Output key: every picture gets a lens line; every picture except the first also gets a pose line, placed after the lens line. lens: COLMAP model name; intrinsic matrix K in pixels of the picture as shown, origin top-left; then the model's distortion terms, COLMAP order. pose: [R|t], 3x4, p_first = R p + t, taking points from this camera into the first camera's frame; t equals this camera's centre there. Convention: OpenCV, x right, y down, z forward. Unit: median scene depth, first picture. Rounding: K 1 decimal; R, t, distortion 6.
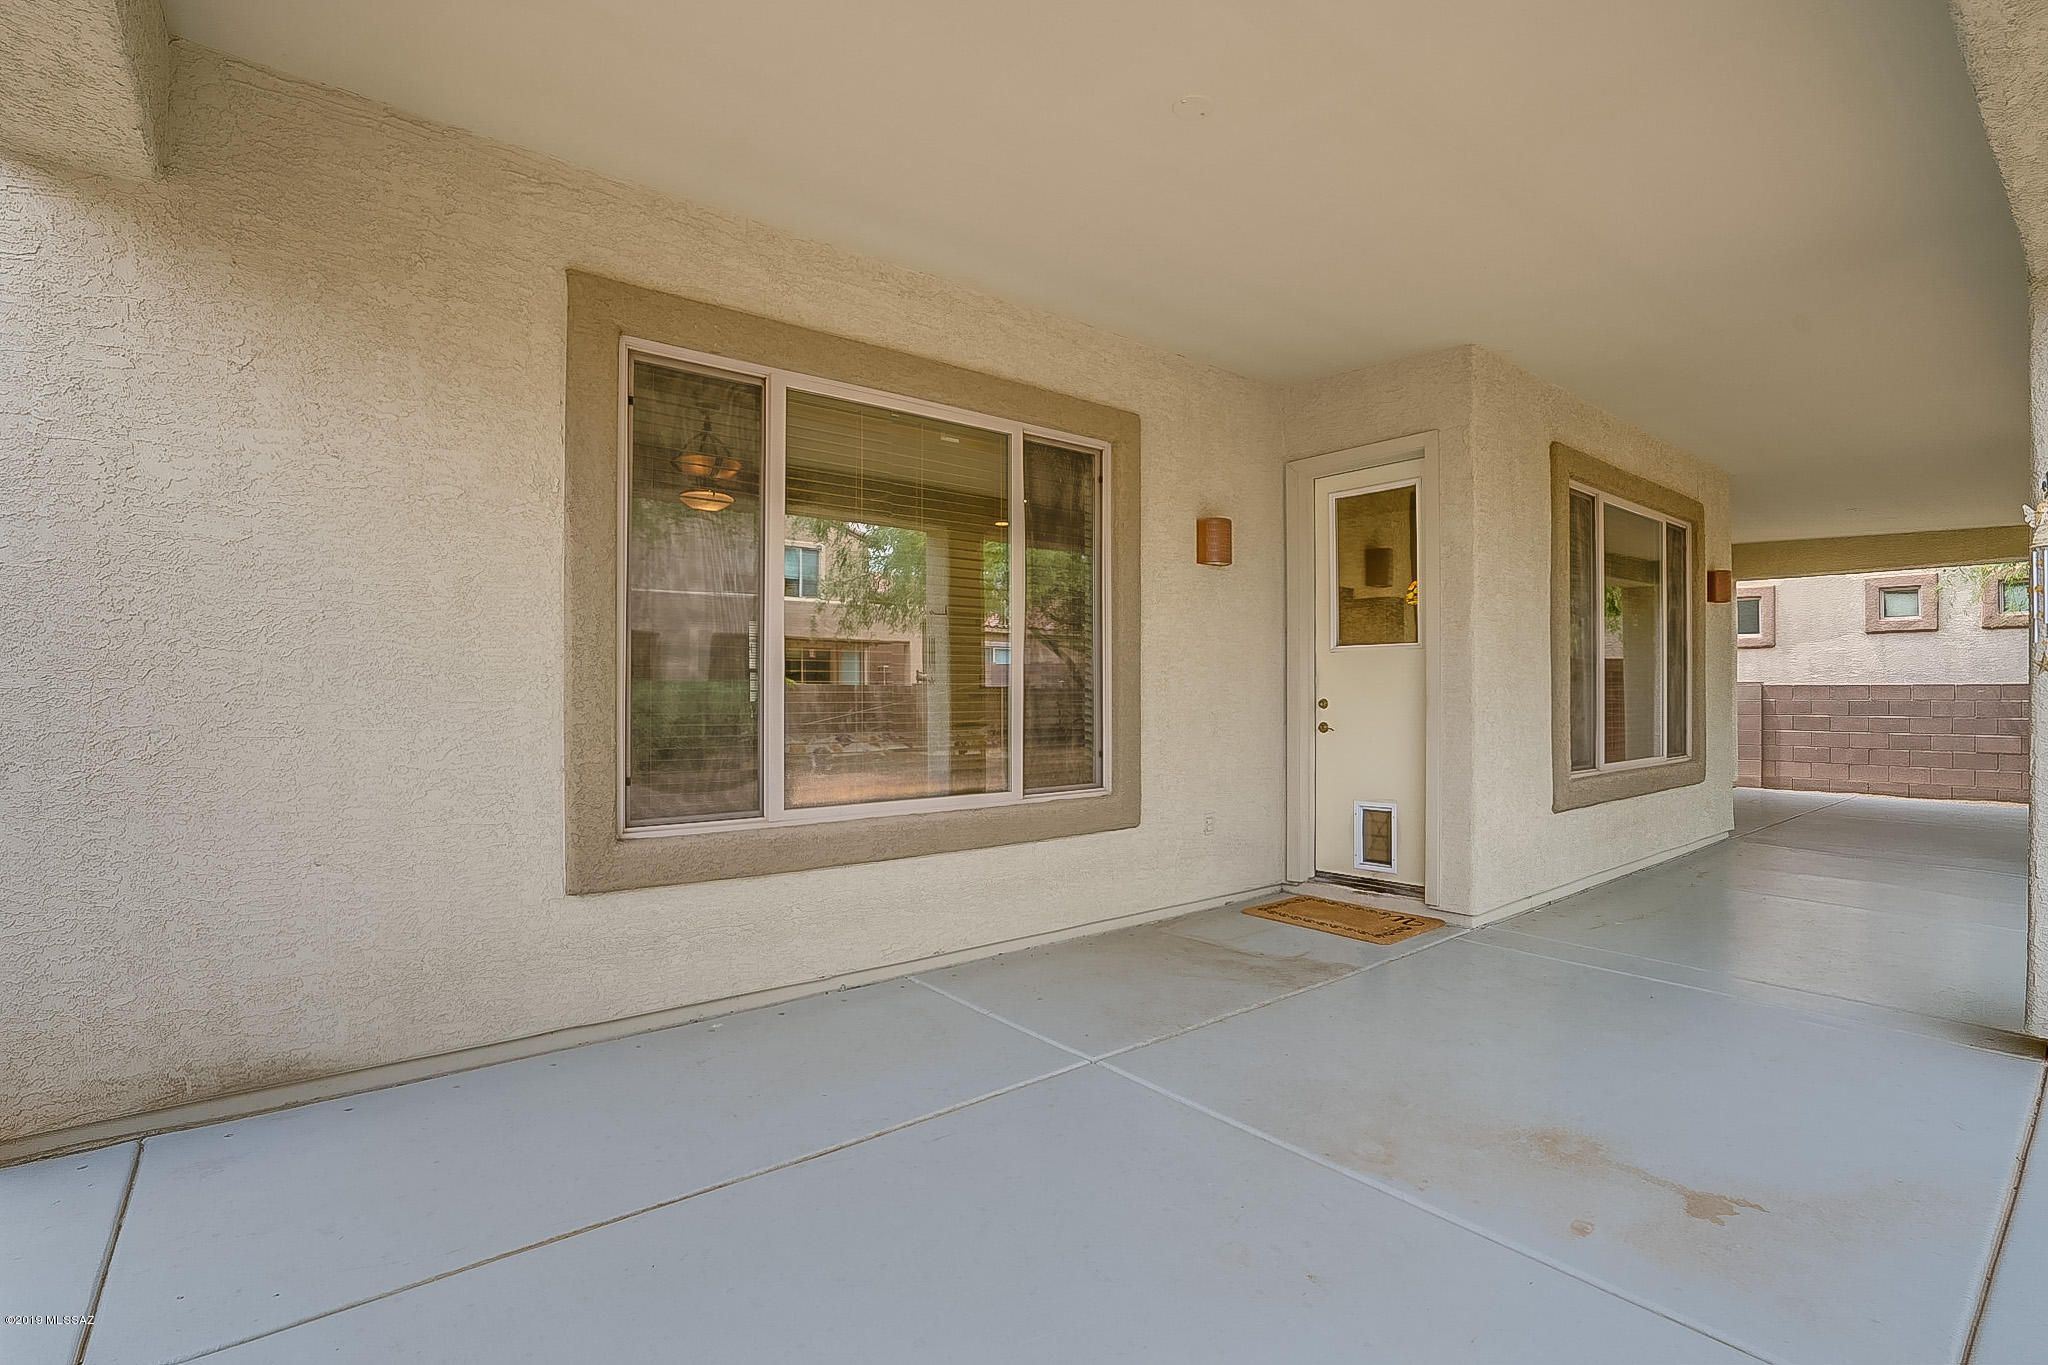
lens RADIAL K [[945.3, 0, 1020.6], [0, 945.3, 688.5], [0, 0, 1]] dist [-0.058489, 0.021923]
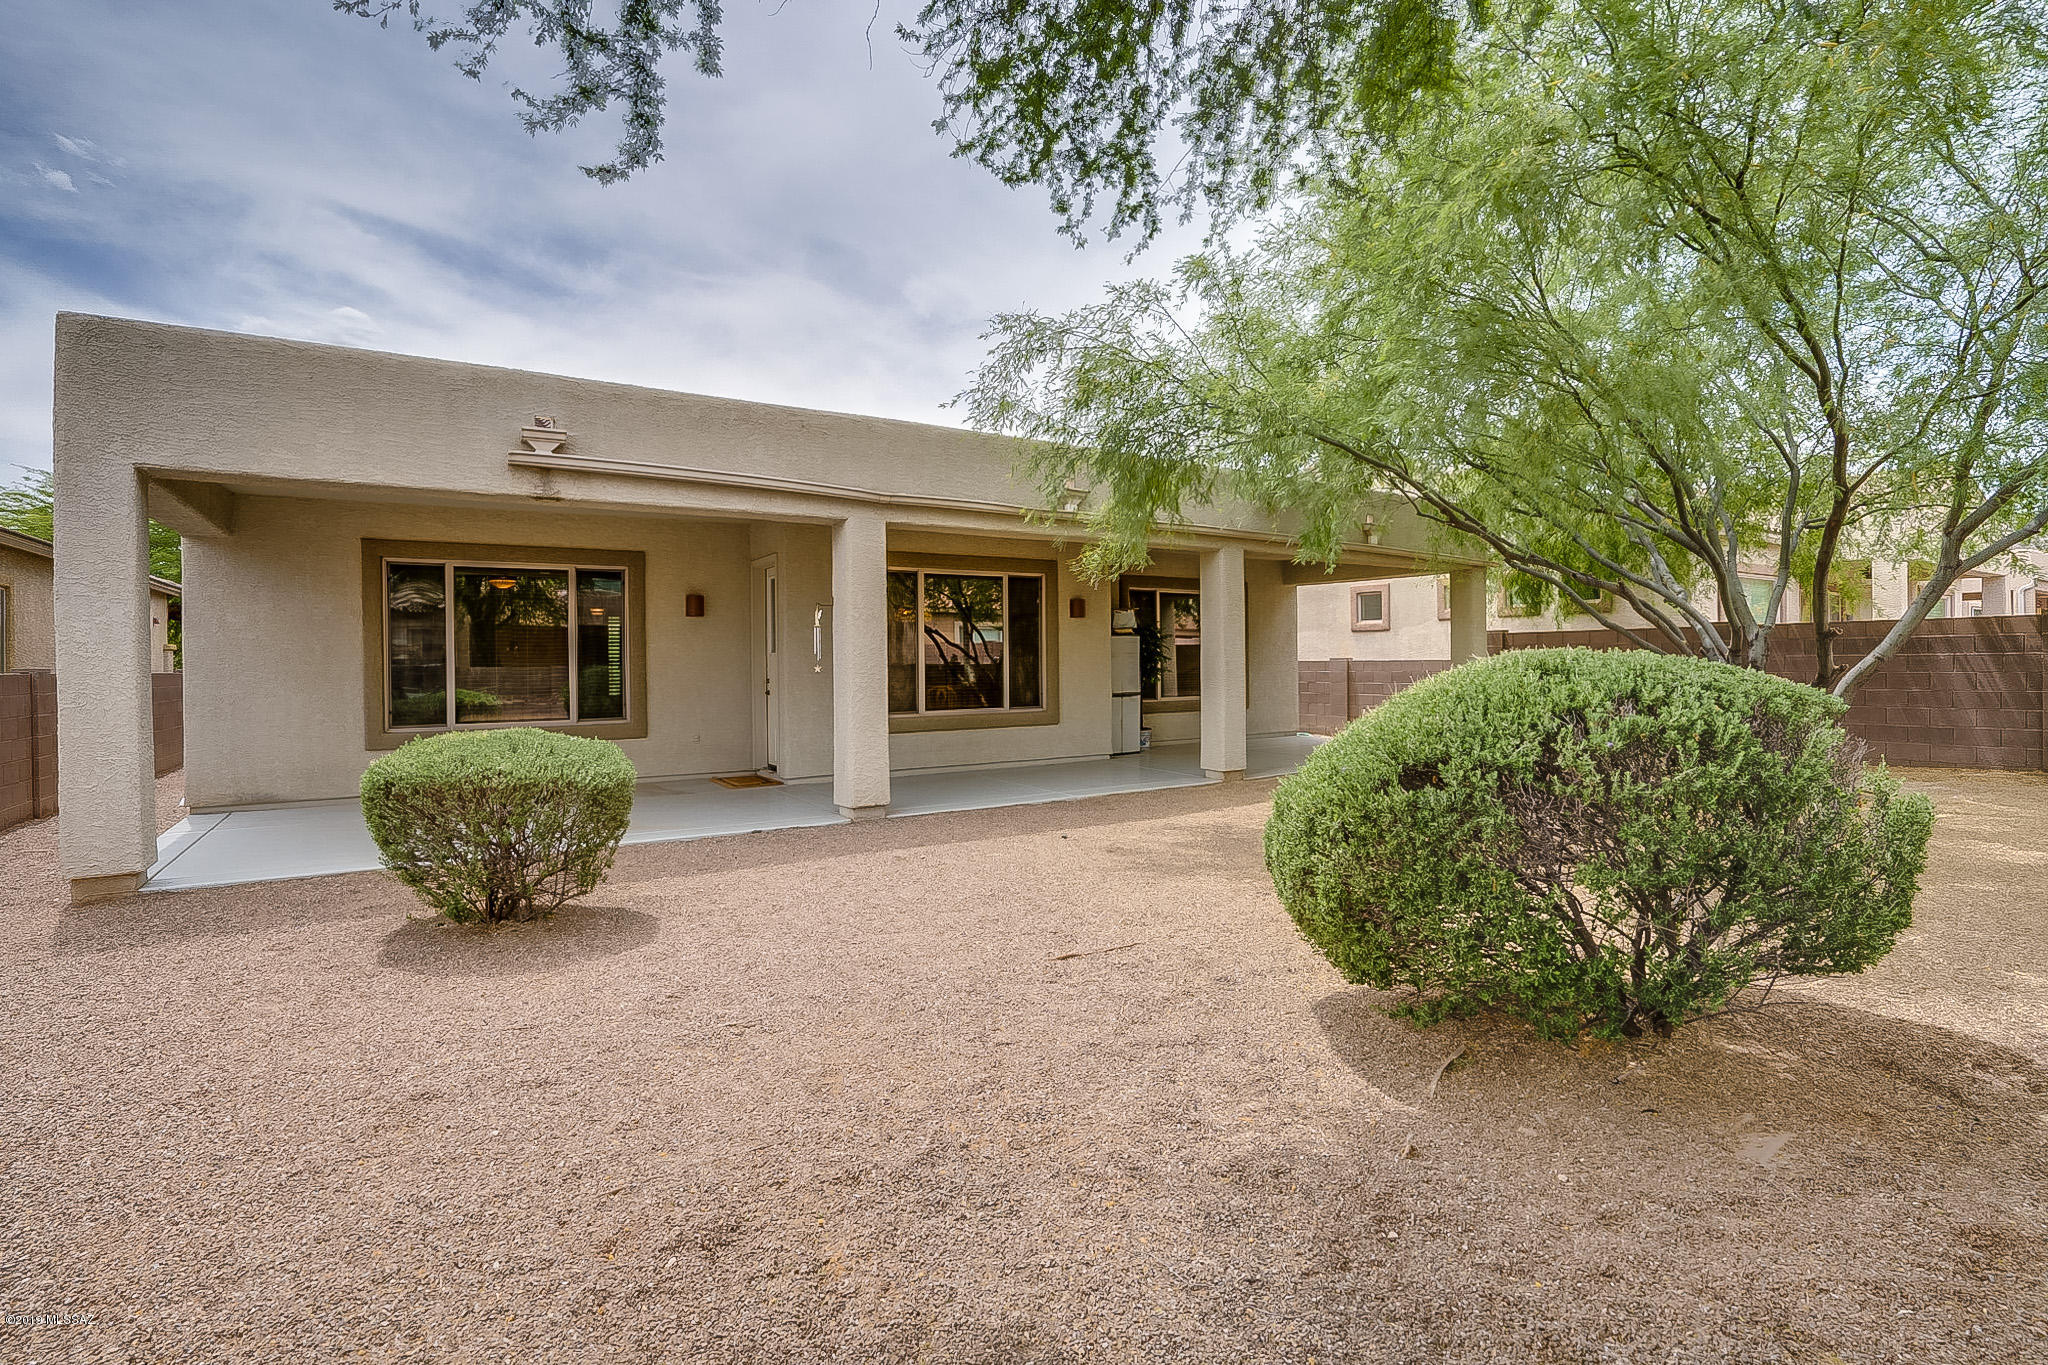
lens RADIAL K [[959.7, 0, 1032.5], [0, 959.7, 690.2], [0, 0, 1]] dist [-0.057529, 0.022096]
pose [[0.994521, -0.011293, -0.103927, 1.279411], [0.014191, 0.999530, 0.027180, -0.012549], [0.103571, -0.028506, 0.994213, -1.157257]]
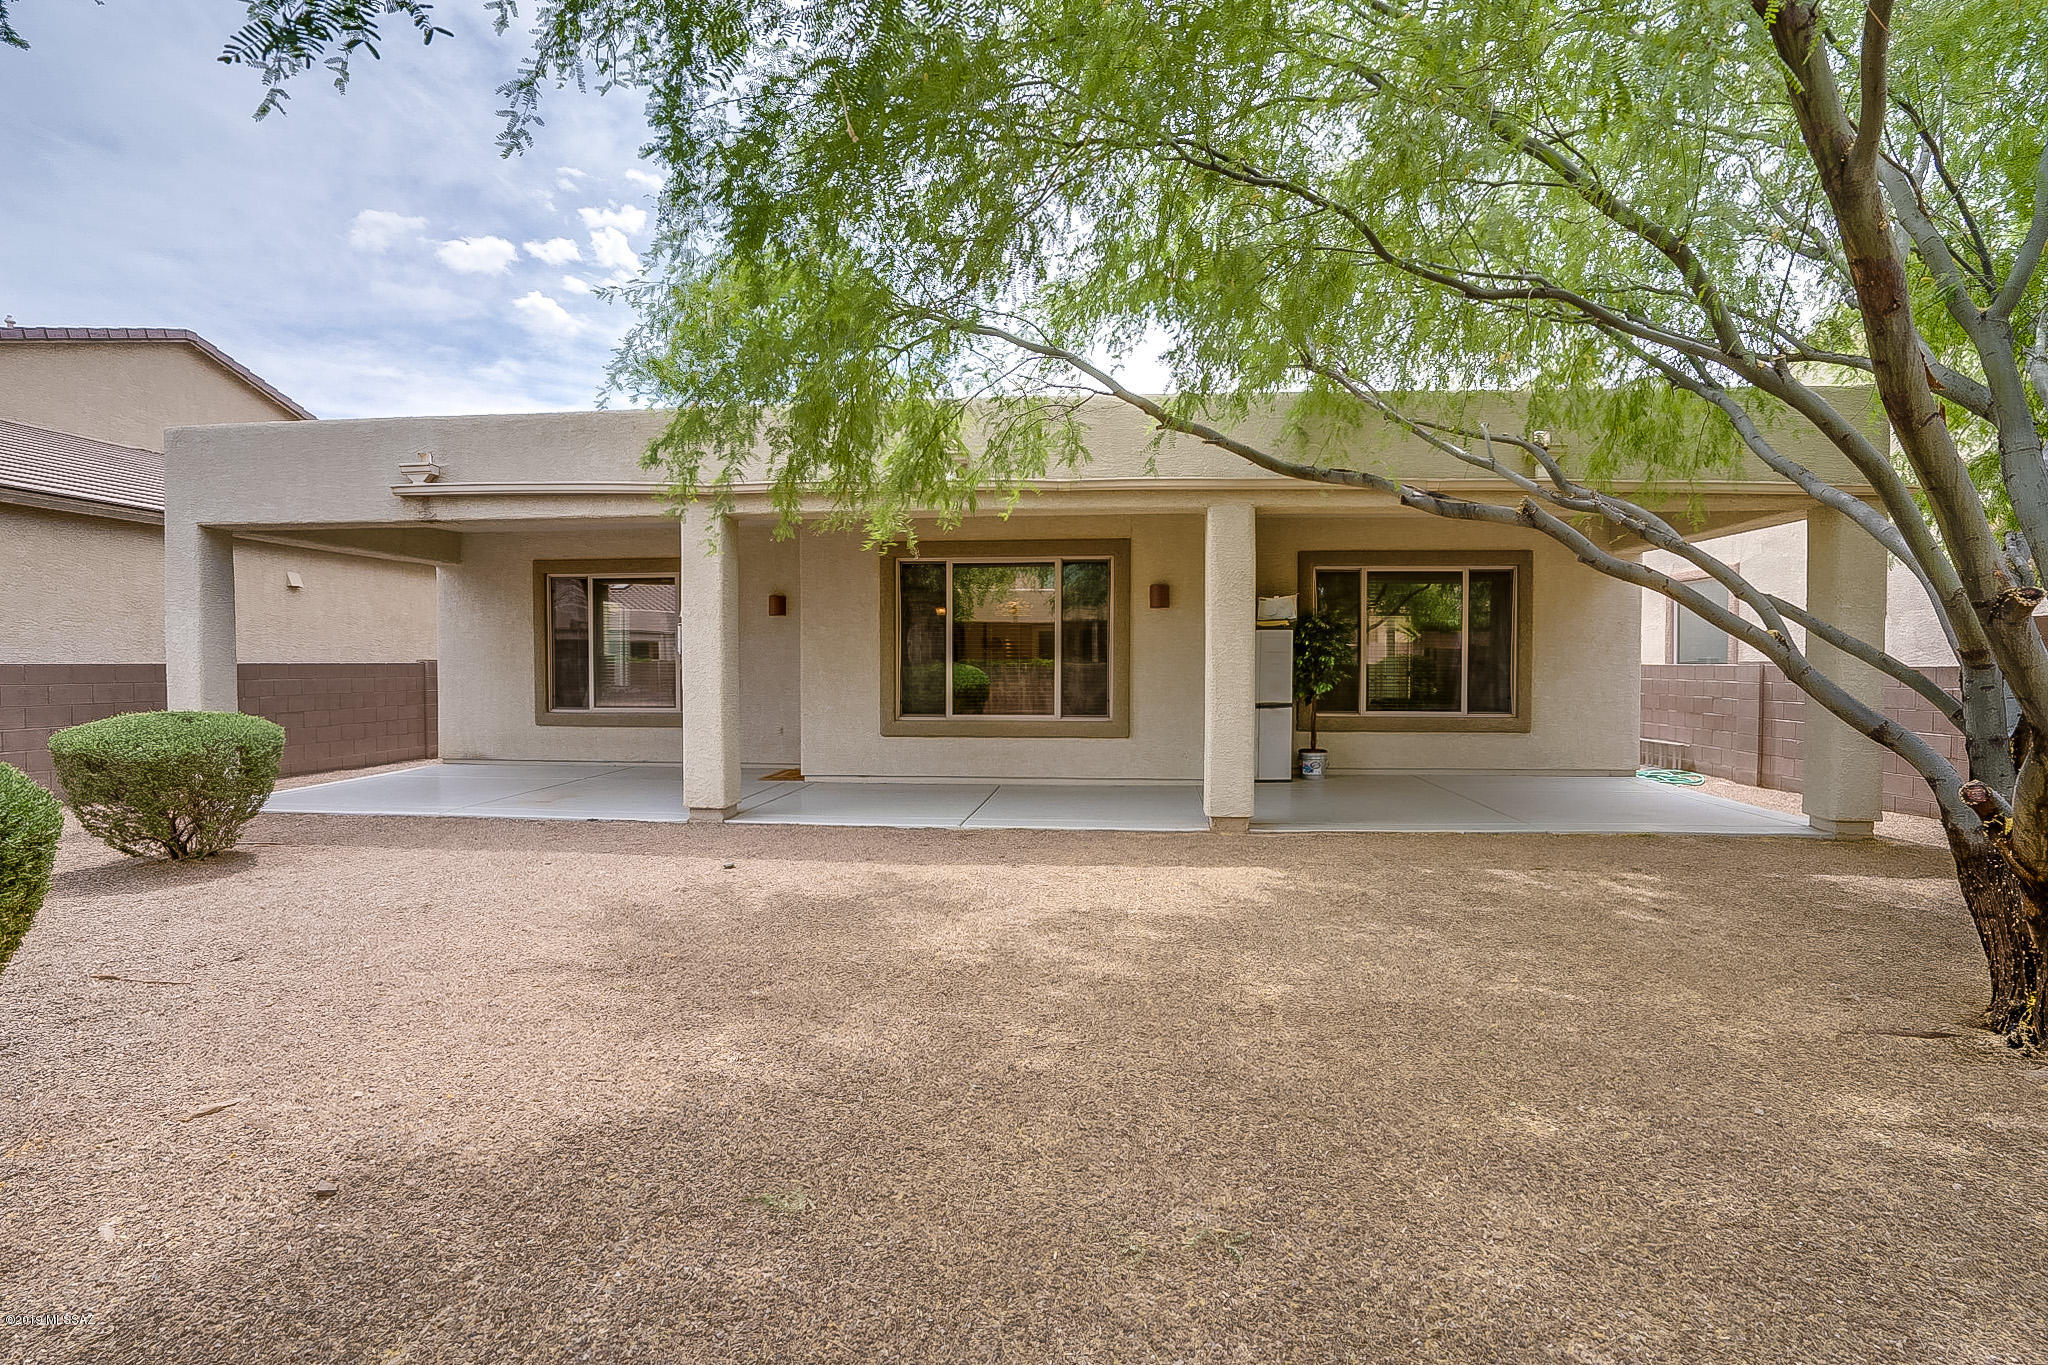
lens RADIAL K [[945.3, 0, 1020.6], [0, 945.3, 688.5], [0, 0, 1]] dist [-0.058489, 0.021923]
pose [[0.712911, 0.013301, -0.701129, 2.397799], [0.001477, 0.999789, 0.020469, -0.001686], [0.701253, -0.015628, 0.712741, -0.220011]]
